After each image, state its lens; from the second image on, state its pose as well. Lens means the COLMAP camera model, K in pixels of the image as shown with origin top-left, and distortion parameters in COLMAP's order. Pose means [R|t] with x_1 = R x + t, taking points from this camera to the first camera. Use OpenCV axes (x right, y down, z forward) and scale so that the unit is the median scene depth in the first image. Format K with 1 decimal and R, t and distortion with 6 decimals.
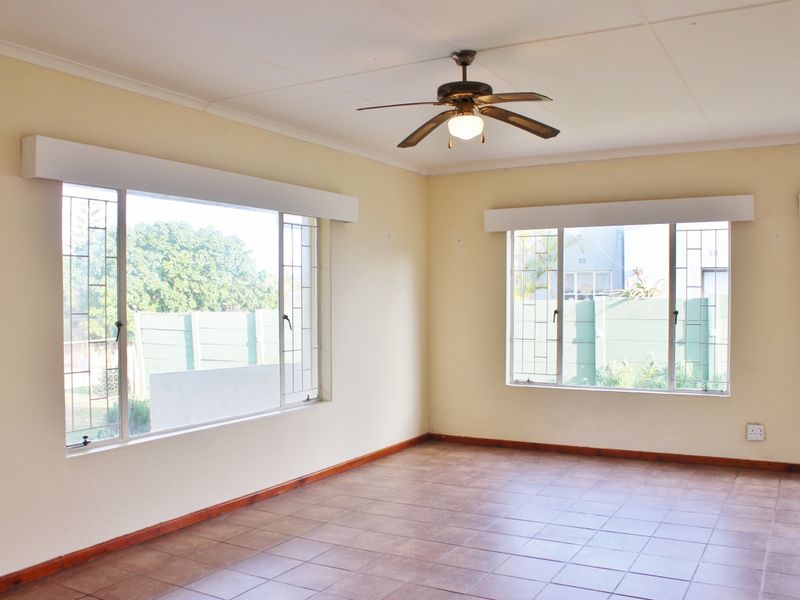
lens RADIAL K [[746.0, 0, 387.8], [0, 746.0, 300.6], [0, 0, 1]] dist [-0.167808, 0.147466]
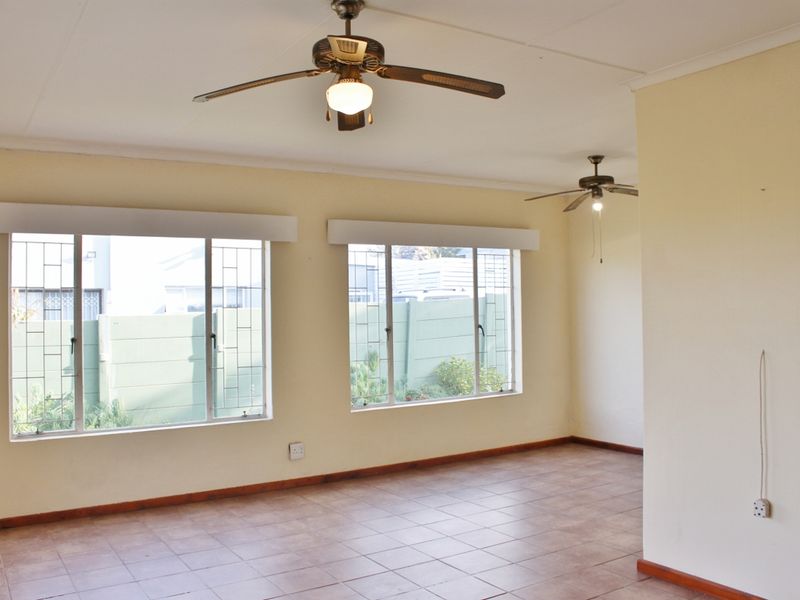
lens RADIAL K [[746.0, 0, 387.8], [0, 746.0, 300.6], [0, 0, 1]] dist [-0.167808, 0.147466]
pose [[0.462086, 0.008419, 0.886795, -0.339348], [0.019672, 0.999612, -0.019741, -0.005340], [-0.886617, 0.026567, 0.461741, 0.382618]]
